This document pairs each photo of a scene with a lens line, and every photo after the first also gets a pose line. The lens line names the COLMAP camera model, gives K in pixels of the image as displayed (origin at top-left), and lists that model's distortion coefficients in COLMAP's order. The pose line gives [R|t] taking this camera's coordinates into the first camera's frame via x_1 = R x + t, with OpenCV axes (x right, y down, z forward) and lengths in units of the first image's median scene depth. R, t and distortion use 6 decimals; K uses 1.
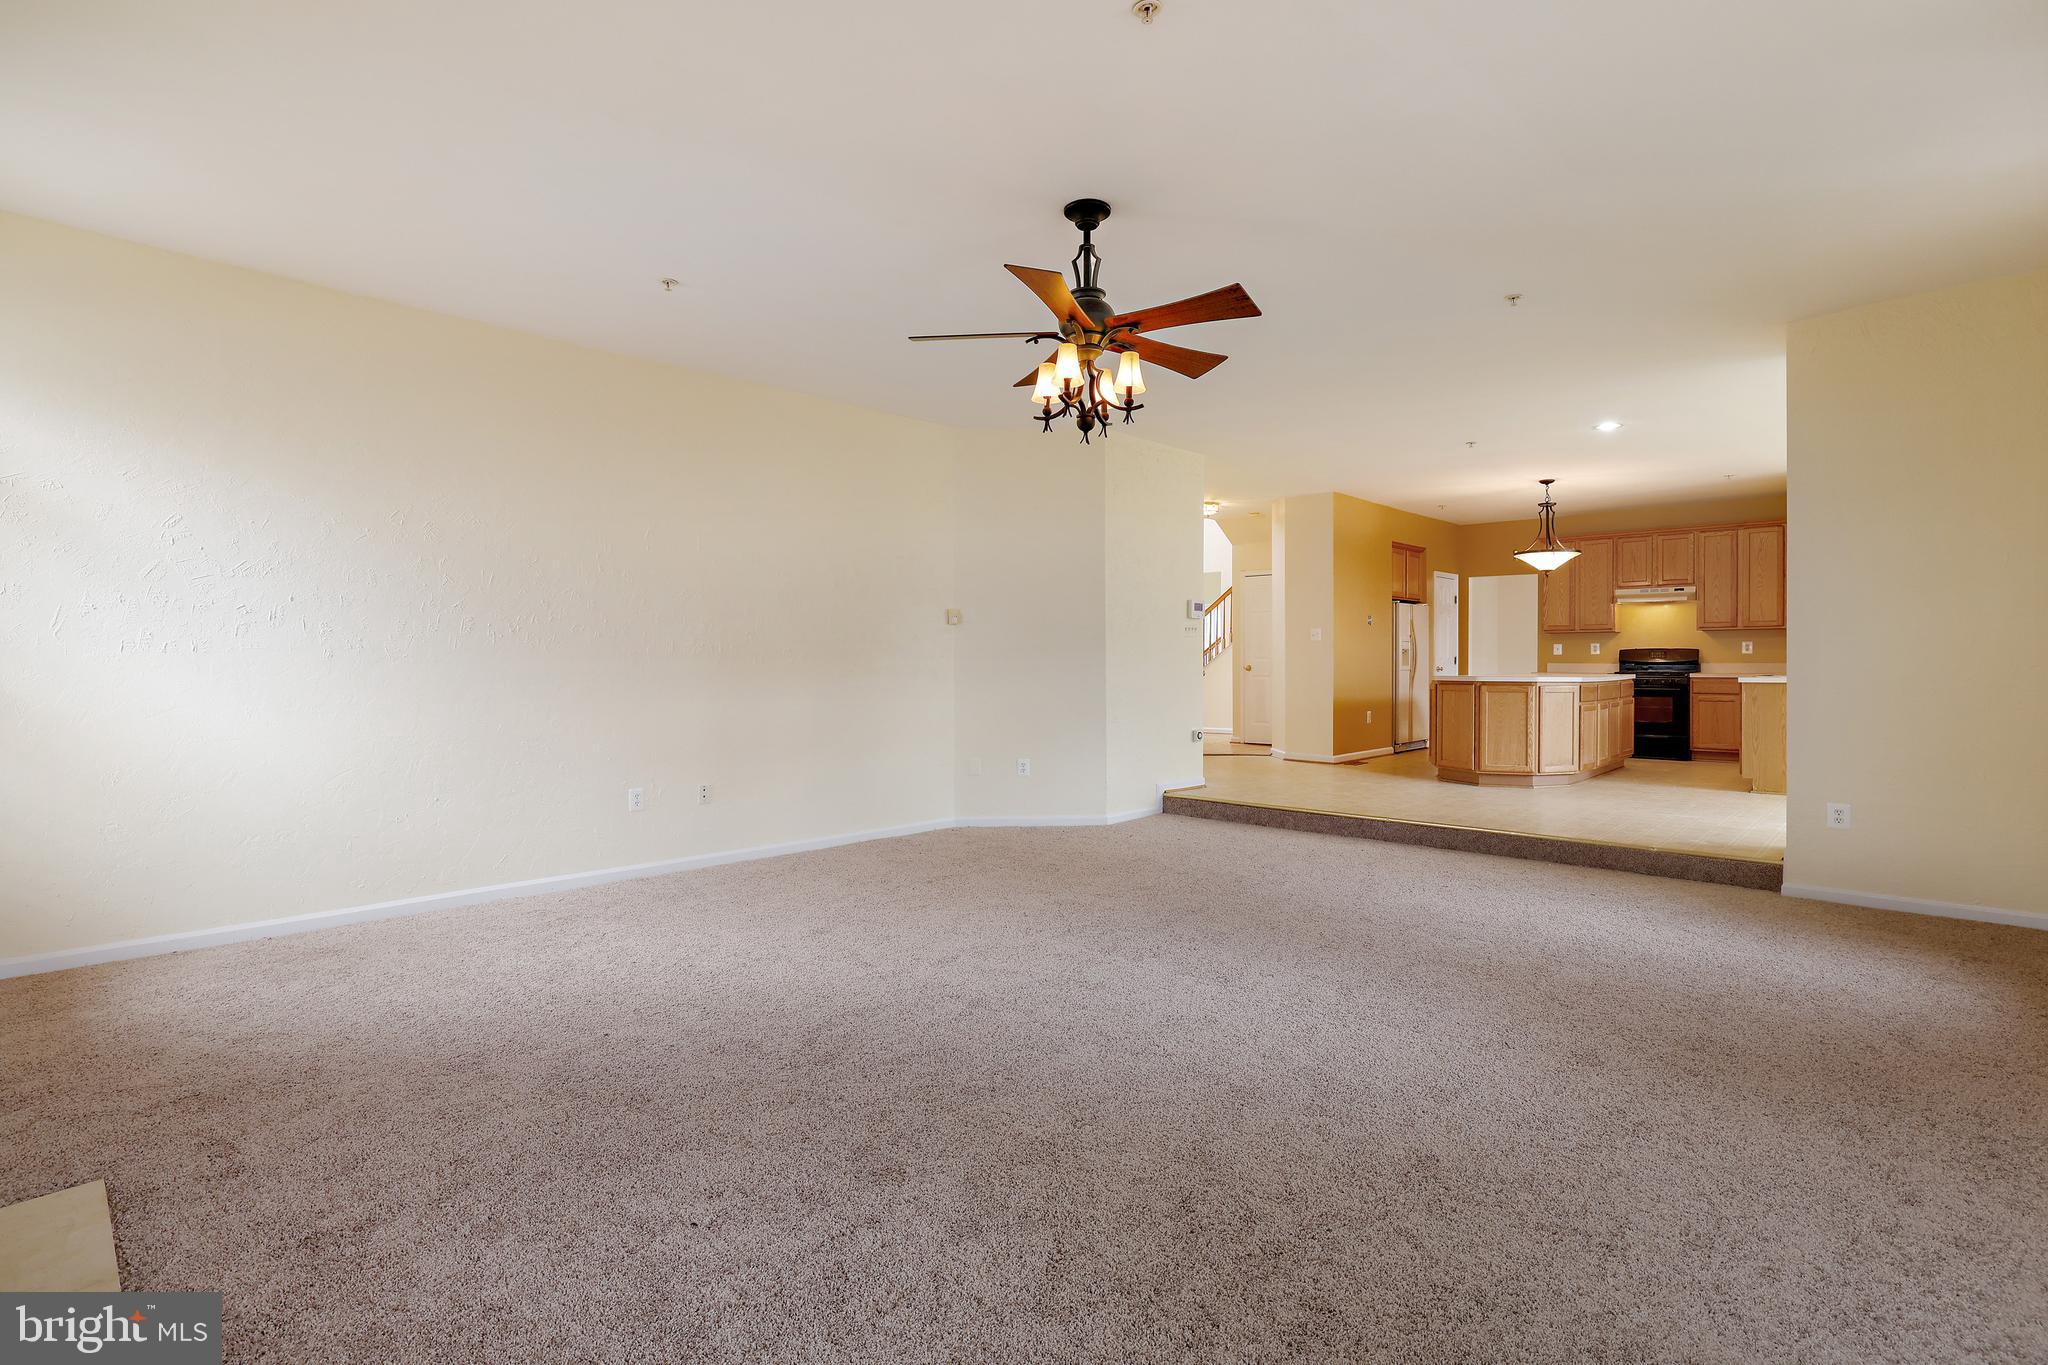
lens RADIAL K [[962.9, 0, 1007.0], [0, 962.9, 673.2], [0, 0, 1]] dist [-0.012775, 0.003128]
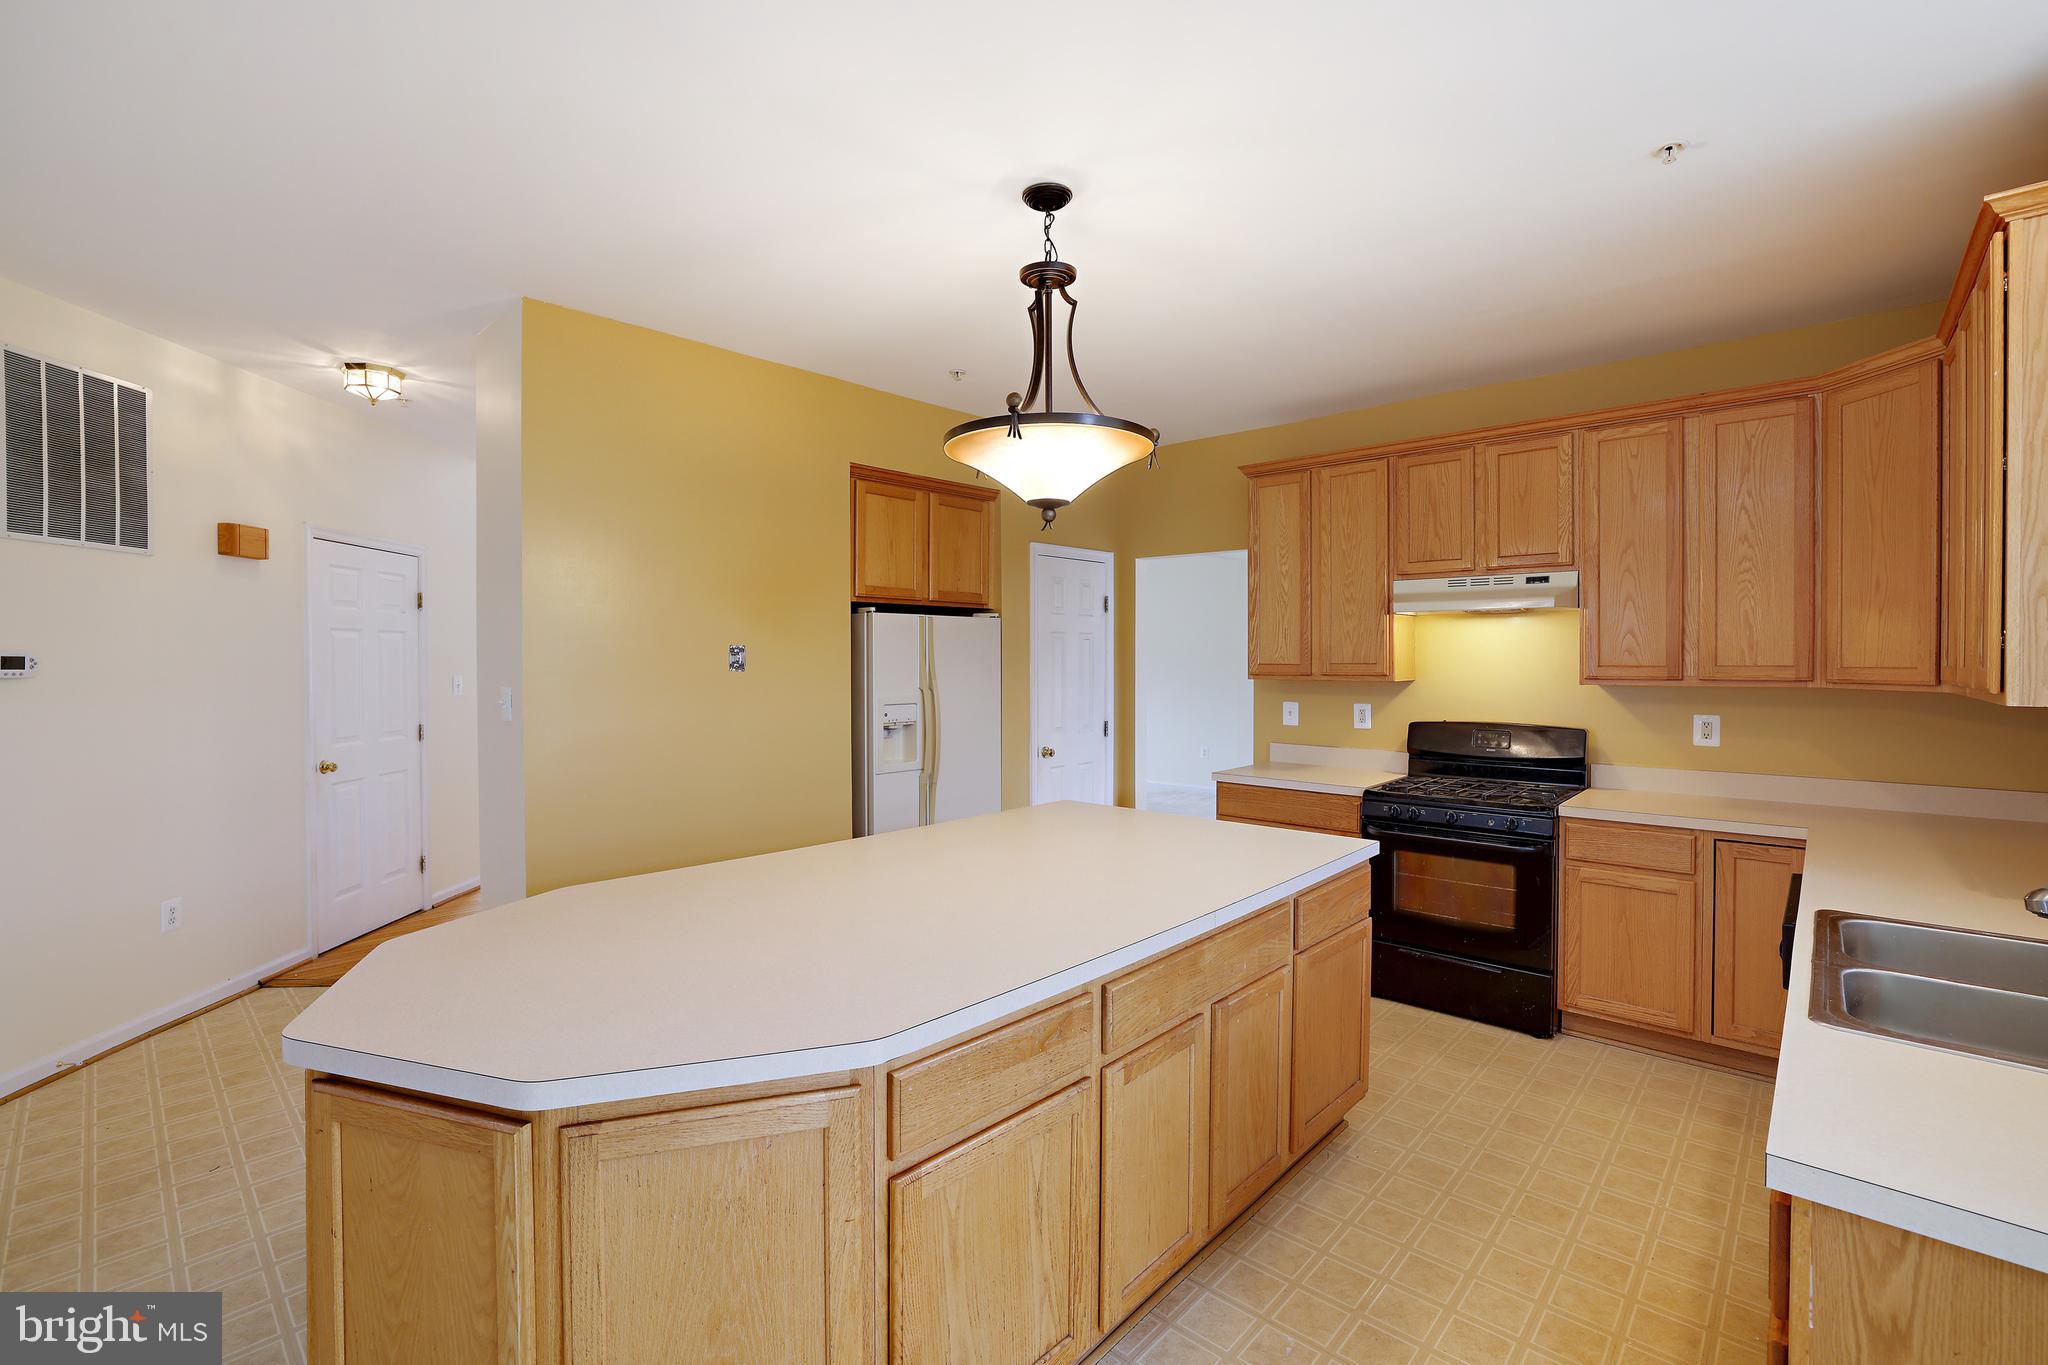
lens RADIAL K [[876.6, 0, 1021.2], [0, 876.6, 672.8], [0, 0, 1]] dist [-0.035772, 0.006511]
pose [[0.999776, -0.001333, 0.021119, 0.478935], [0.001267, 0.999994, 0.003129, -0.050261], [-0.021123, -0.003102, 0.999772, 0.644364]]
